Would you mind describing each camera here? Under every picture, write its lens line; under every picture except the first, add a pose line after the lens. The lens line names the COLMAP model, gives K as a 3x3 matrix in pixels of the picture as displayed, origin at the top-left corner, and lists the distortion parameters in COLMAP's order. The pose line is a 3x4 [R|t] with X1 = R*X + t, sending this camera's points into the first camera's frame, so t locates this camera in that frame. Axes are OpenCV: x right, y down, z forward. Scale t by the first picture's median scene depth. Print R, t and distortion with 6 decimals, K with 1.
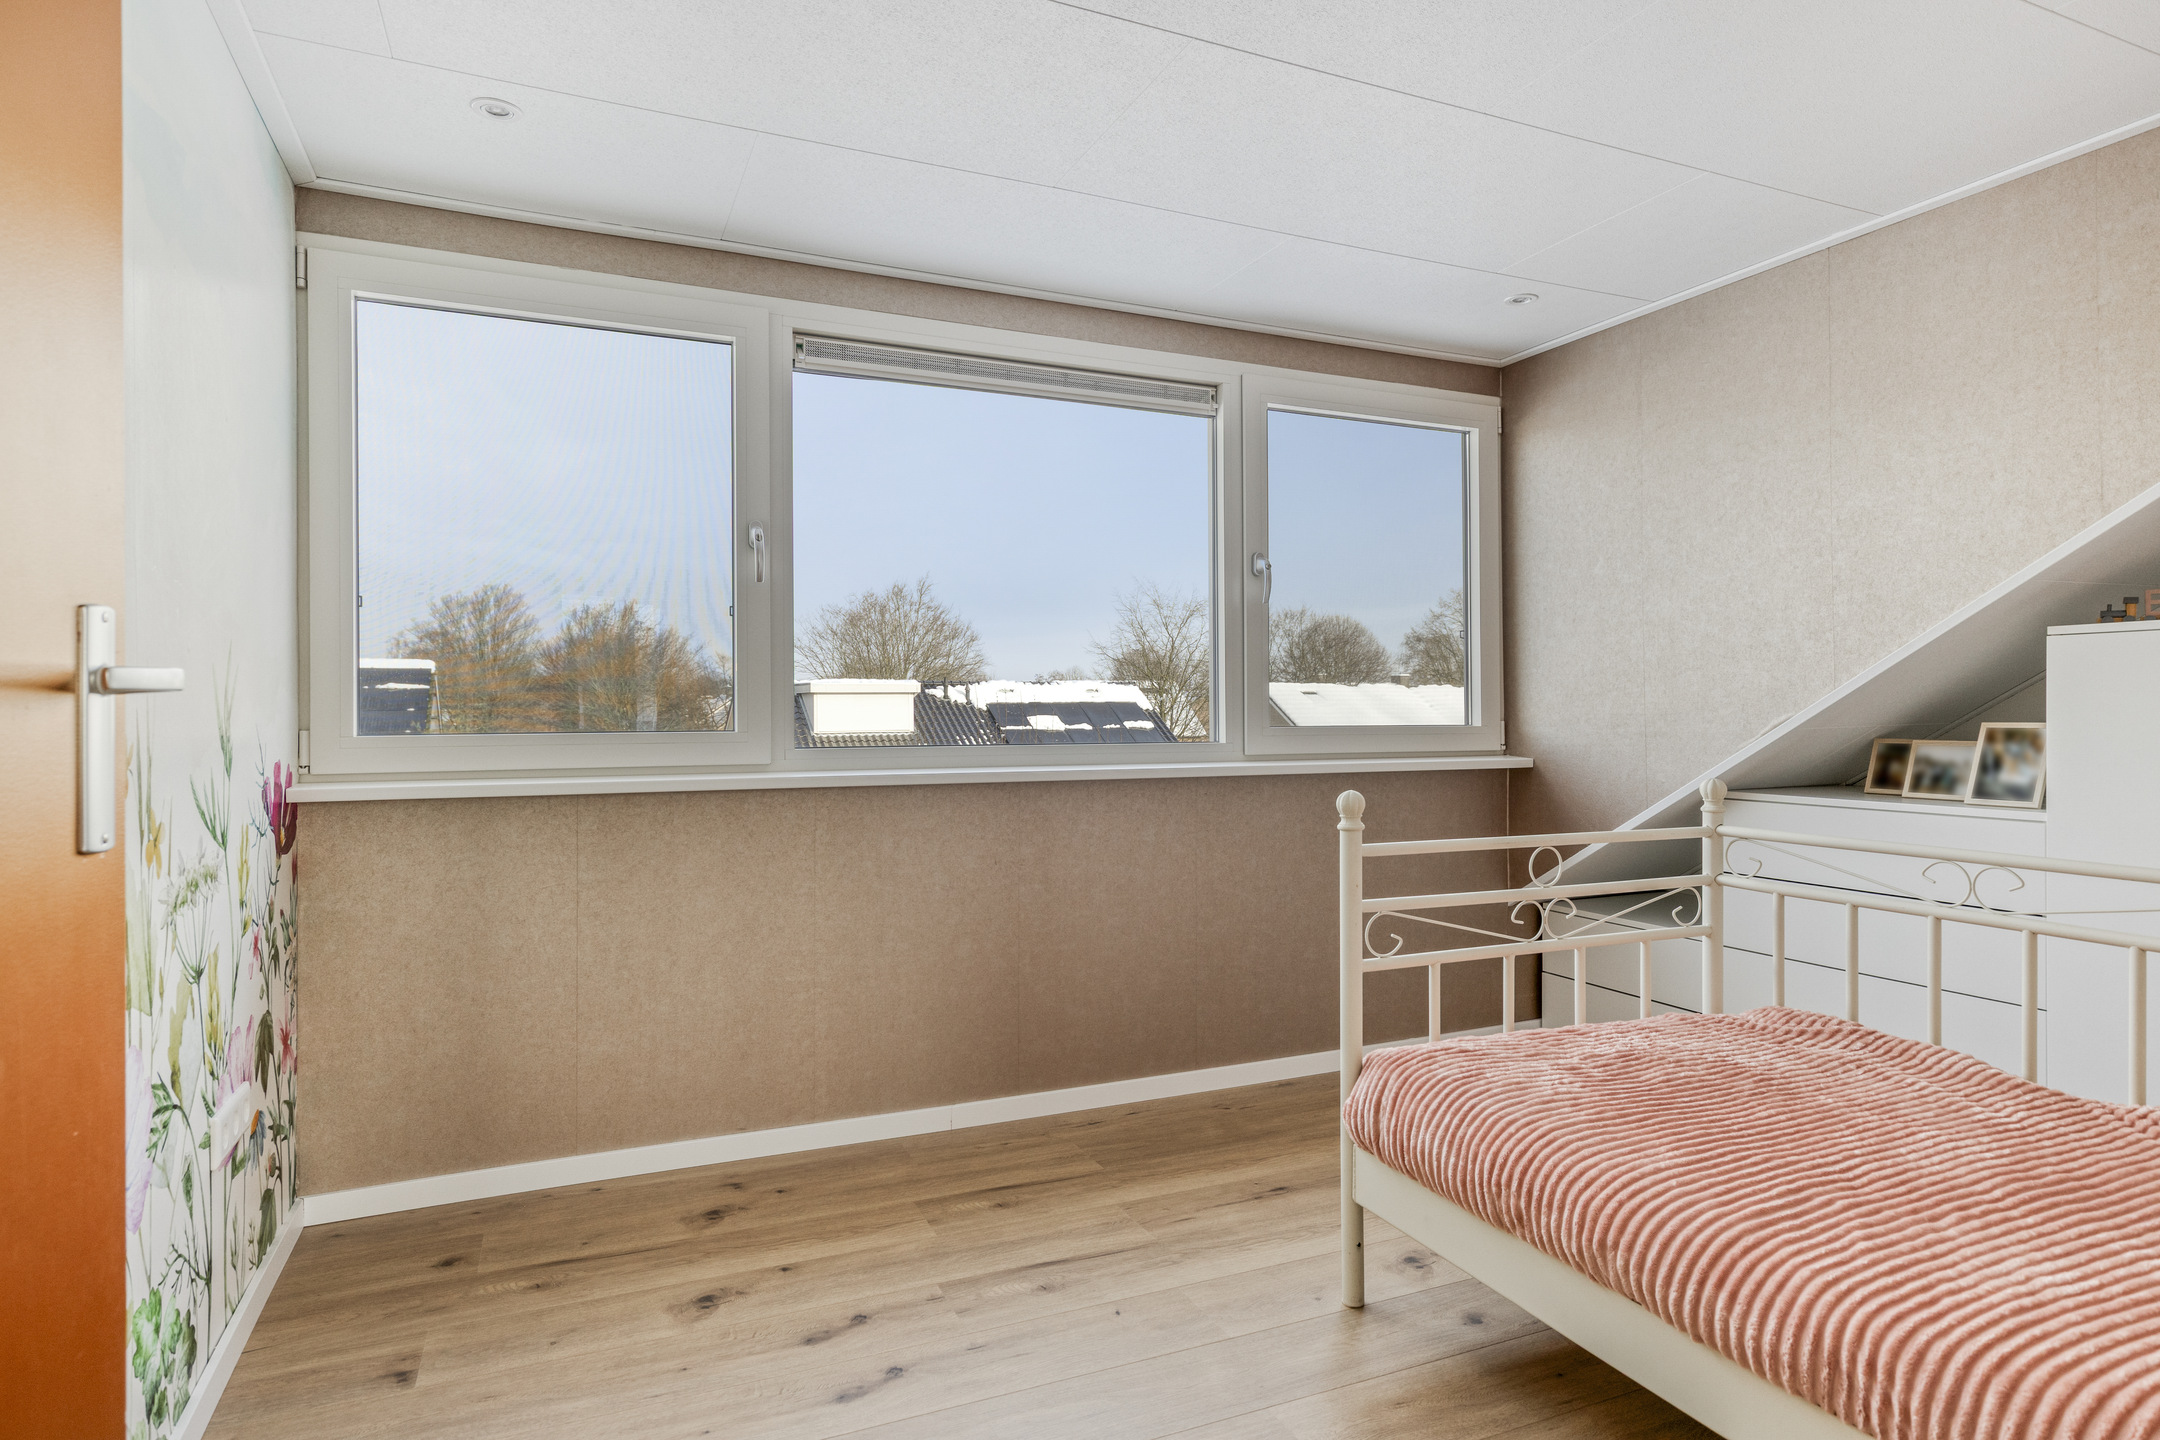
lens RADIAL K [[1200.0, 0, 1076.8], [0, 1200.0, 716.5], [0, 0, 1]] dist [0.002833, 0.000376]
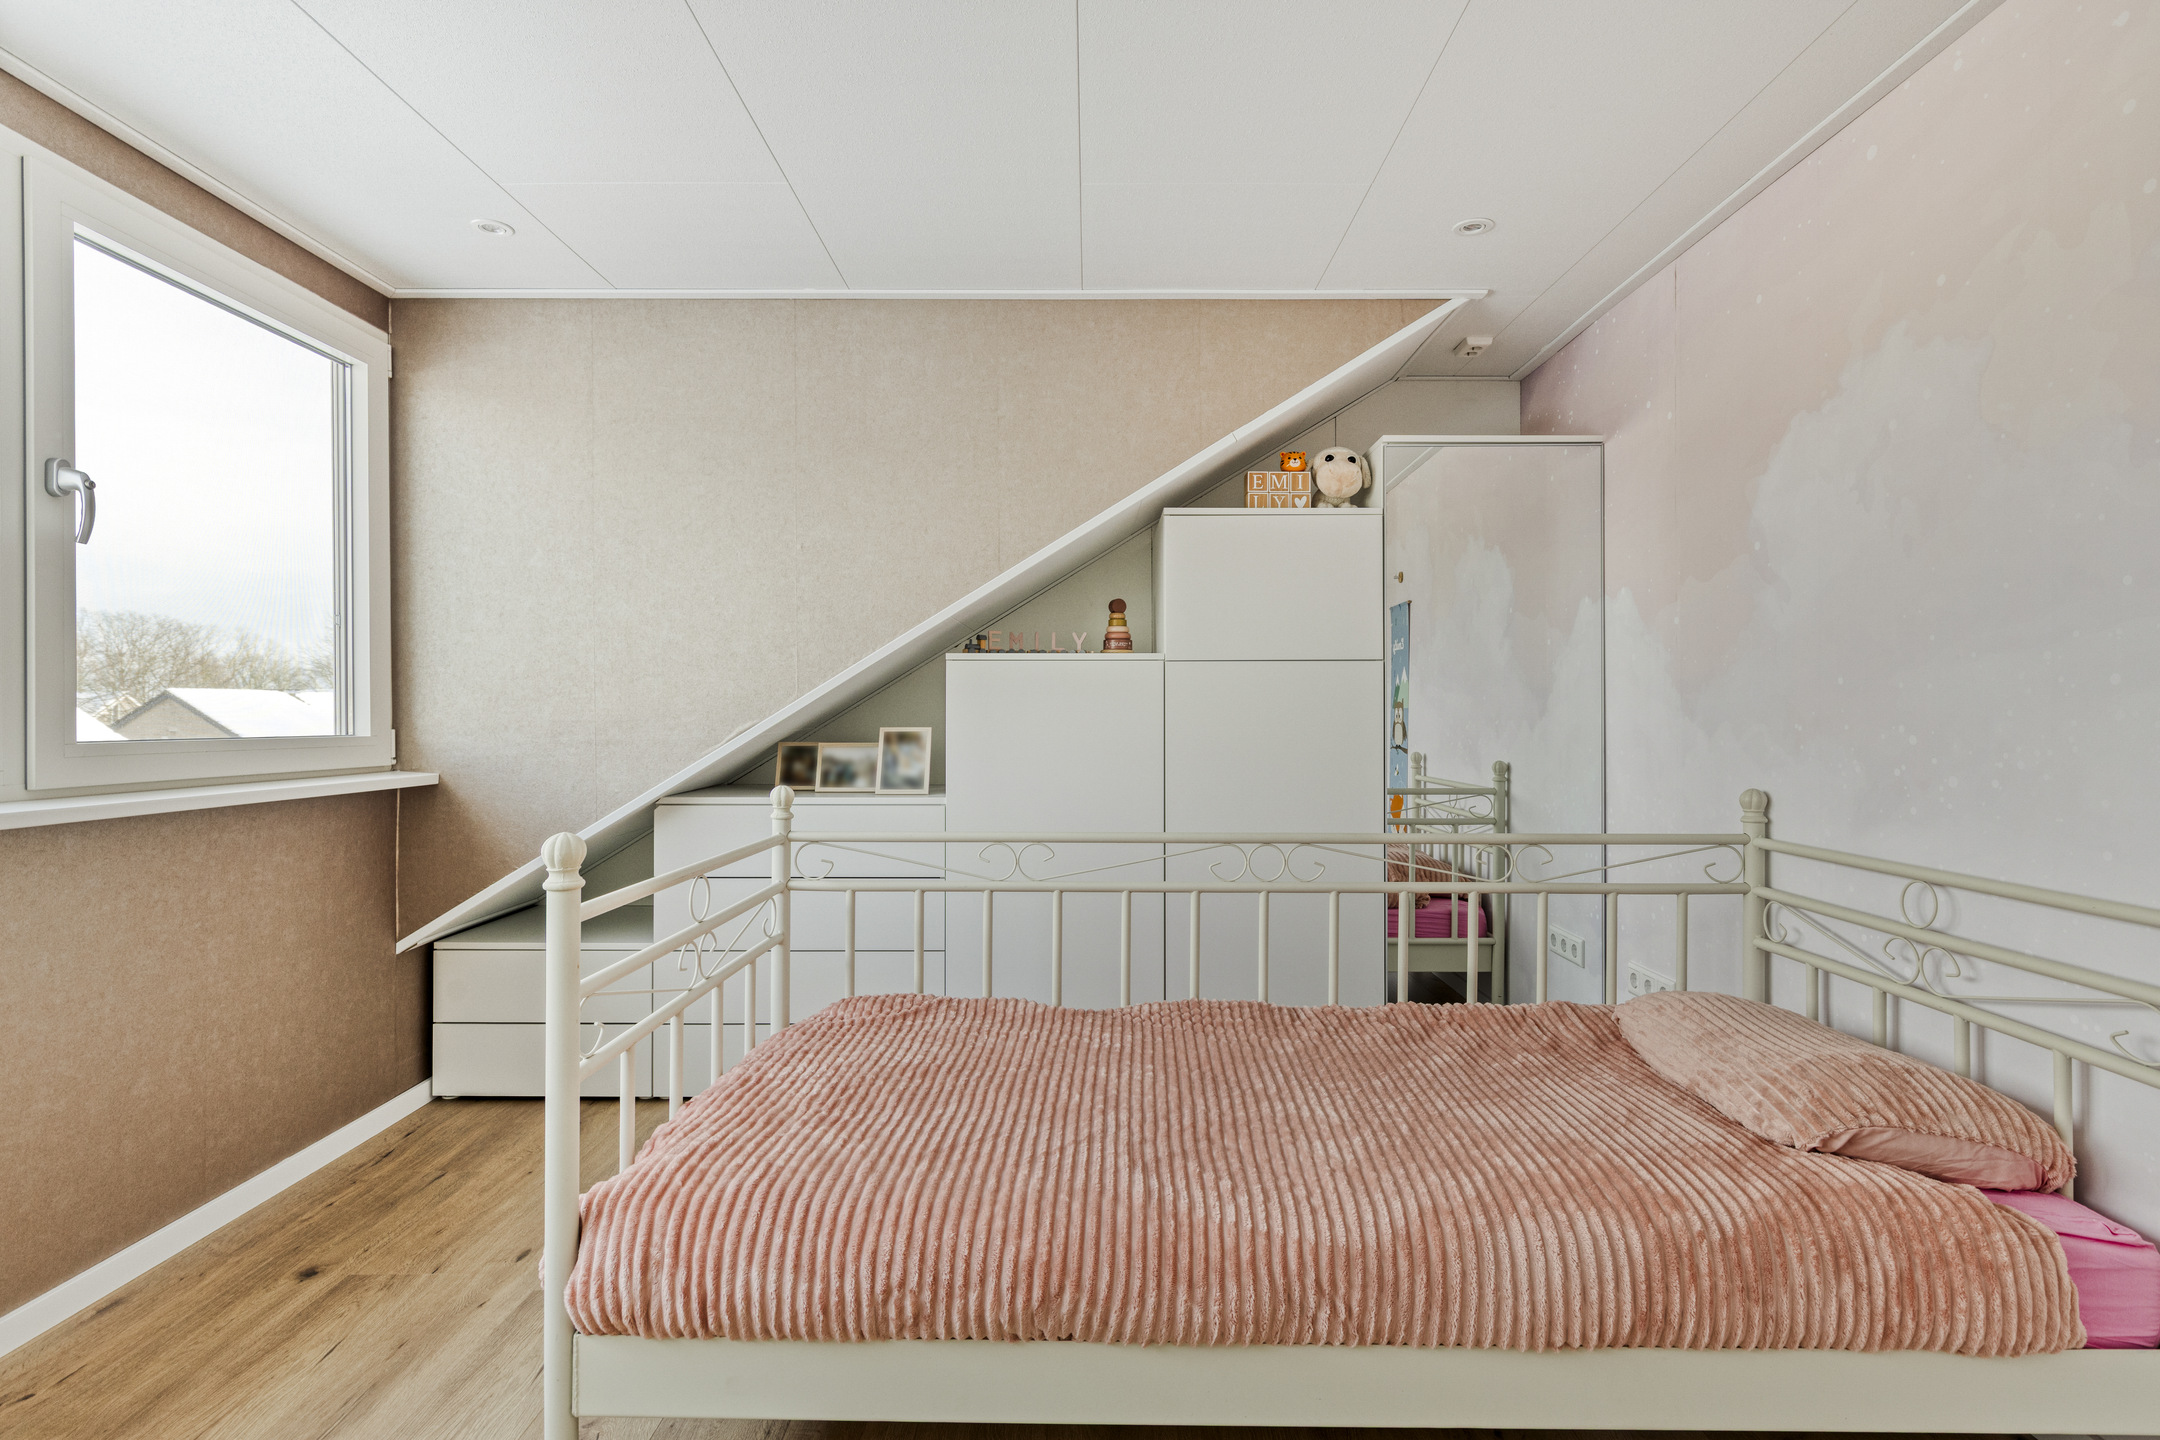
lens RADIAL K [[1074.4, 0, 1084.1], [0, 1074.4, 717.1], [0, 0, 1]] dist [0.000686, 0.000430]
pose [[0.394330, 0.000704, 0.918969, -0.174961], [0.001681, 0.999997, -0.001488, -0.003716], [-0.918967, 0.002131, 0.394328, 0.361759]]
